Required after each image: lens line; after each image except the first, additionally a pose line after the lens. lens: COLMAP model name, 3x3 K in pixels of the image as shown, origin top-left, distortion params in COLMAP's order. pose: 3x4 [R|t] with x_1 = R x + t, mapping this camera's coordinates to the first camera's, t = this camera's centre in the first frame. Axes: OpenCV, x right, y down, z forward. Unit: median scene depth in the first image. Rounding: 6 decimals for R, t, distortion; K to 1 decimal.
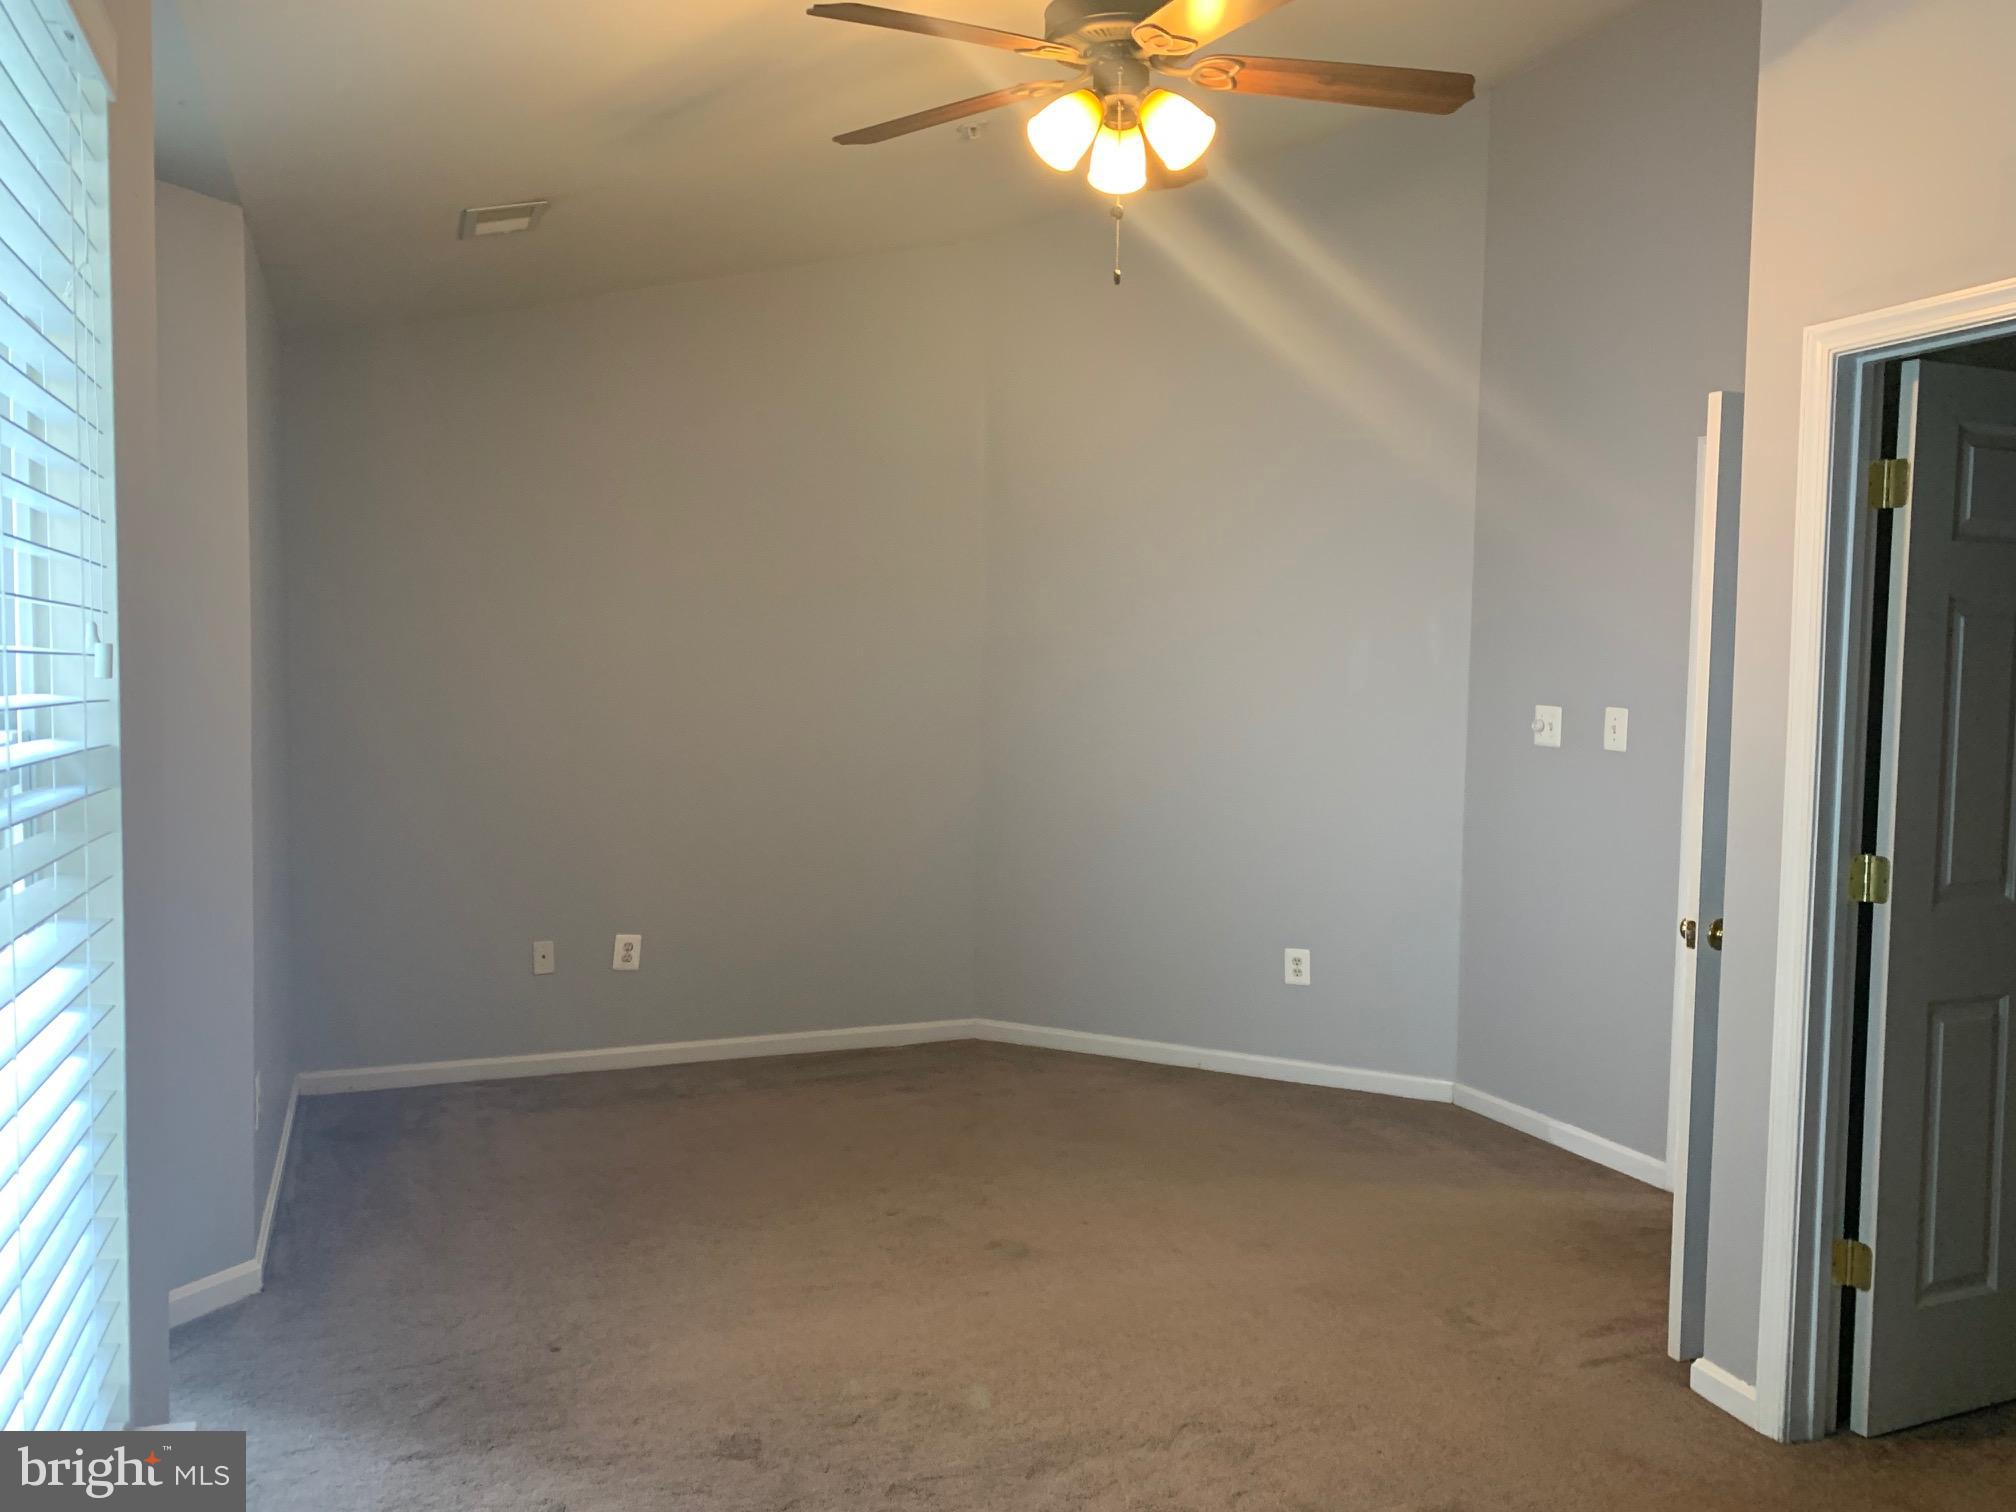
lens RADIAL K [[1544.2, 0, 1007.8], [0, 1544.2, 752.2], [0, 0, 1]] dist [0.045367, -0.035787]
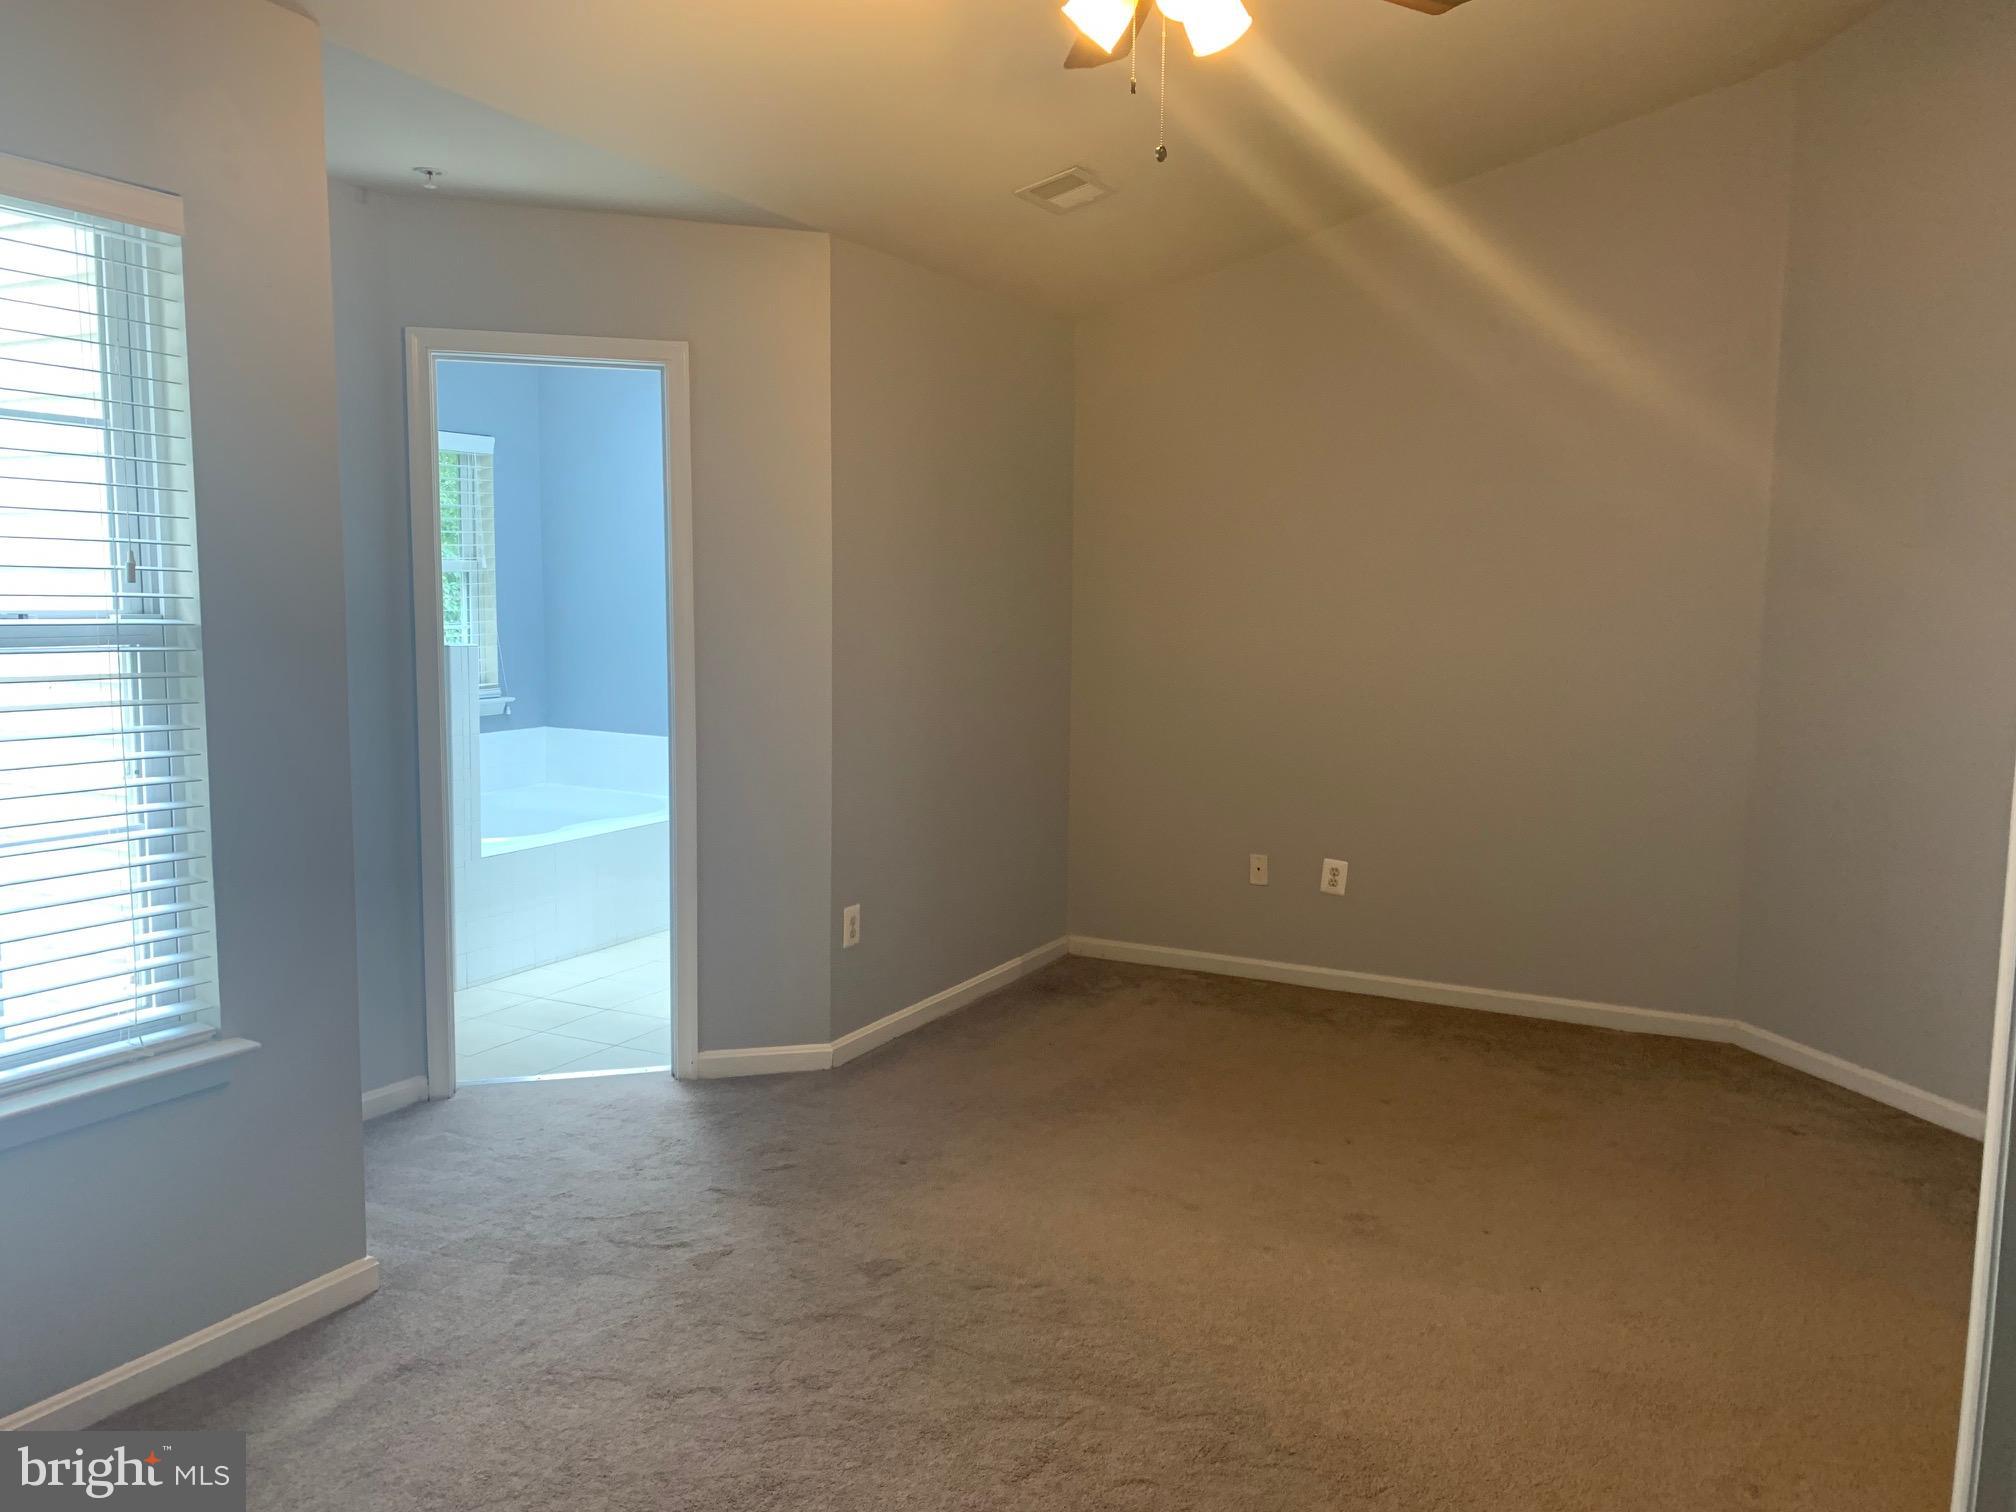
lens RADIAL K [[1544.2, 0, 1008.0], [0, 1544.2, 762.7], [0, 0, 1]] dist [0.045367, -0.035787]
pose [[0.664870, 0.082374, -0.742403, 0.379417], [-0.050673, 0.996585, 0.065197, -0.001548], [0.745238, -0.005728, 0.666774, 0.167562]]
